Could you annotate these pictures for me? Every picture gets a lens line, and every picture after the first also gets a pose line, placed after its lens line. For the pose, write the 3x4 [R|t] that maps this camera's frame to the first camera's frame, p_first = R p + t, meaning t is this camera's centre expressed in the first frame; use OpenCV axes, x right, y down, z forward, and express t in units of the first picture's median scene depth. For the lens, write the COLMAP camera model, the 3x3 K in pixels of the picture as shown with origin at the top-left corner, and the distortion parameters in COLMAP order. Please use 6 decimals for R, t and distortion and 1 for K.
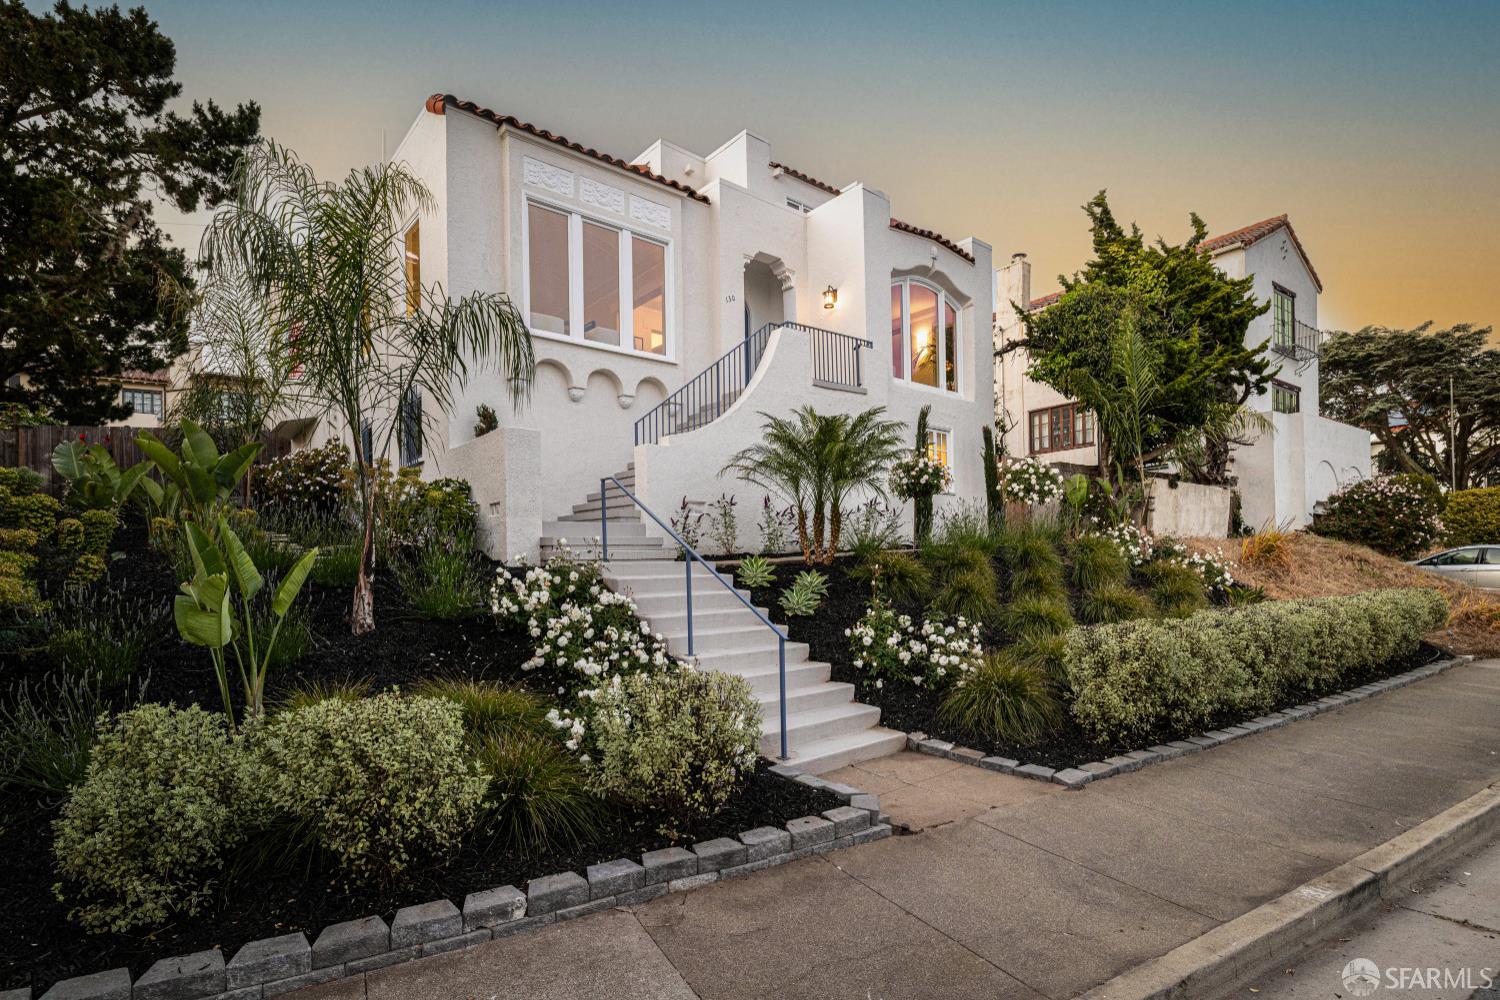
lens RADIAL K [[715.9, 0, 827.8], [0, 715.9, 560.3], [0, 0, 1]] dist [0.002260, -0.000089]
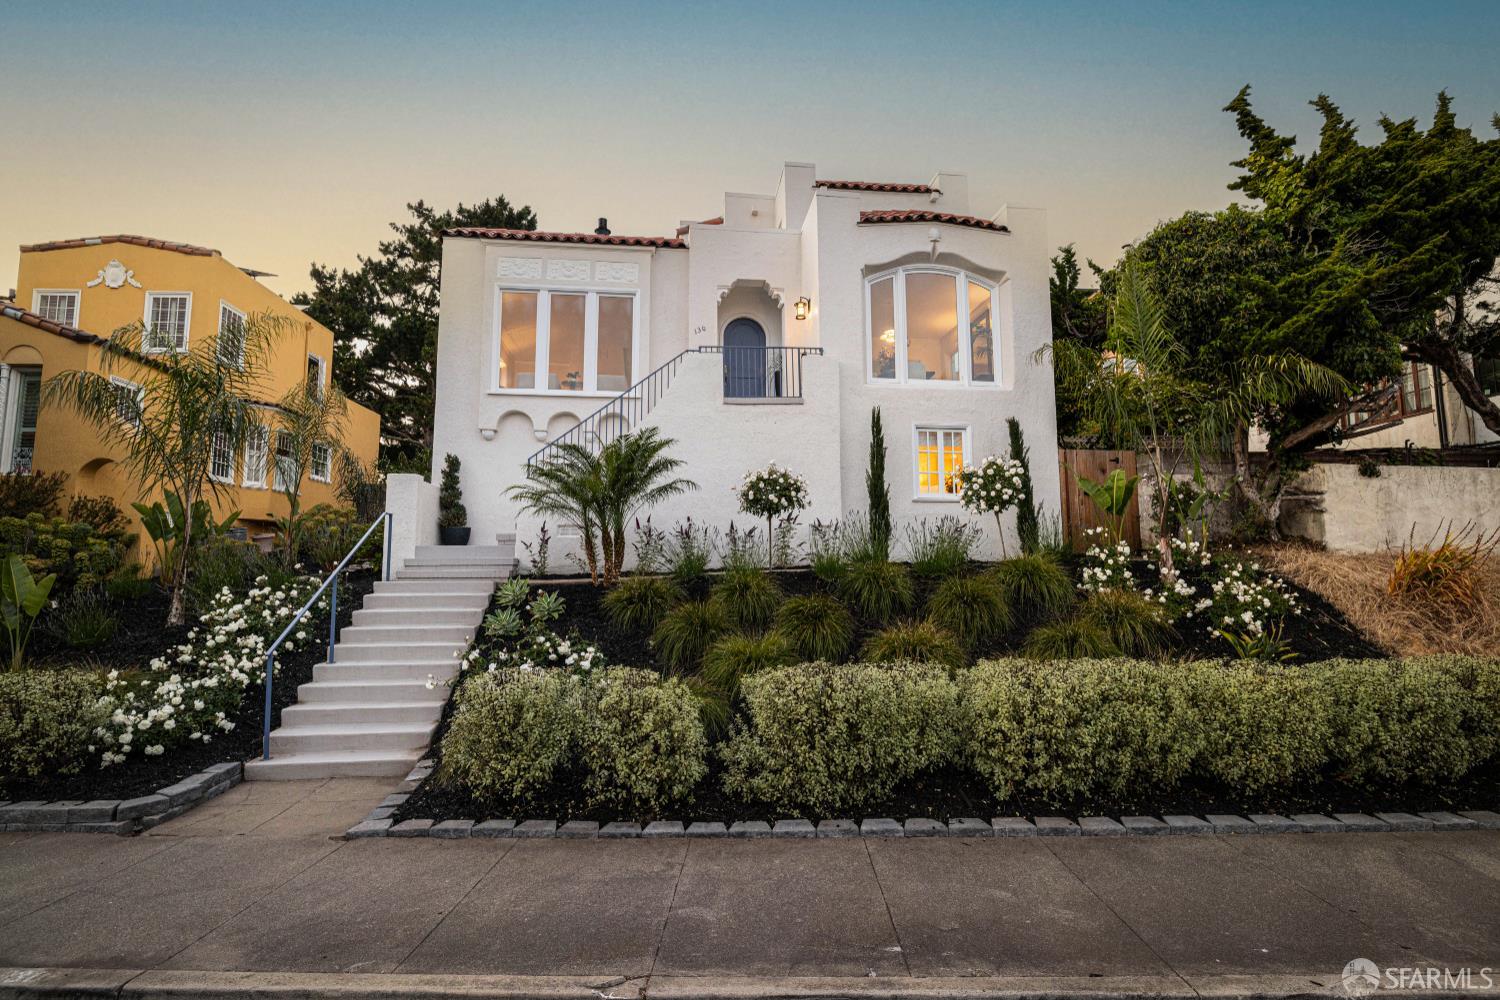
lens RADIAL K [[715.9, 0, 753.0], [0, 715.9, 498.3], [0, 0, 1]] dist [0.002260, -0.000089]
pose [[0.829669, -0.039162, -0.556881, 0.543638], [-0.011556, 0.996118, -0.087267, -0.023415], [0.558137, 0.078838, 0.825995, 0.191552]]
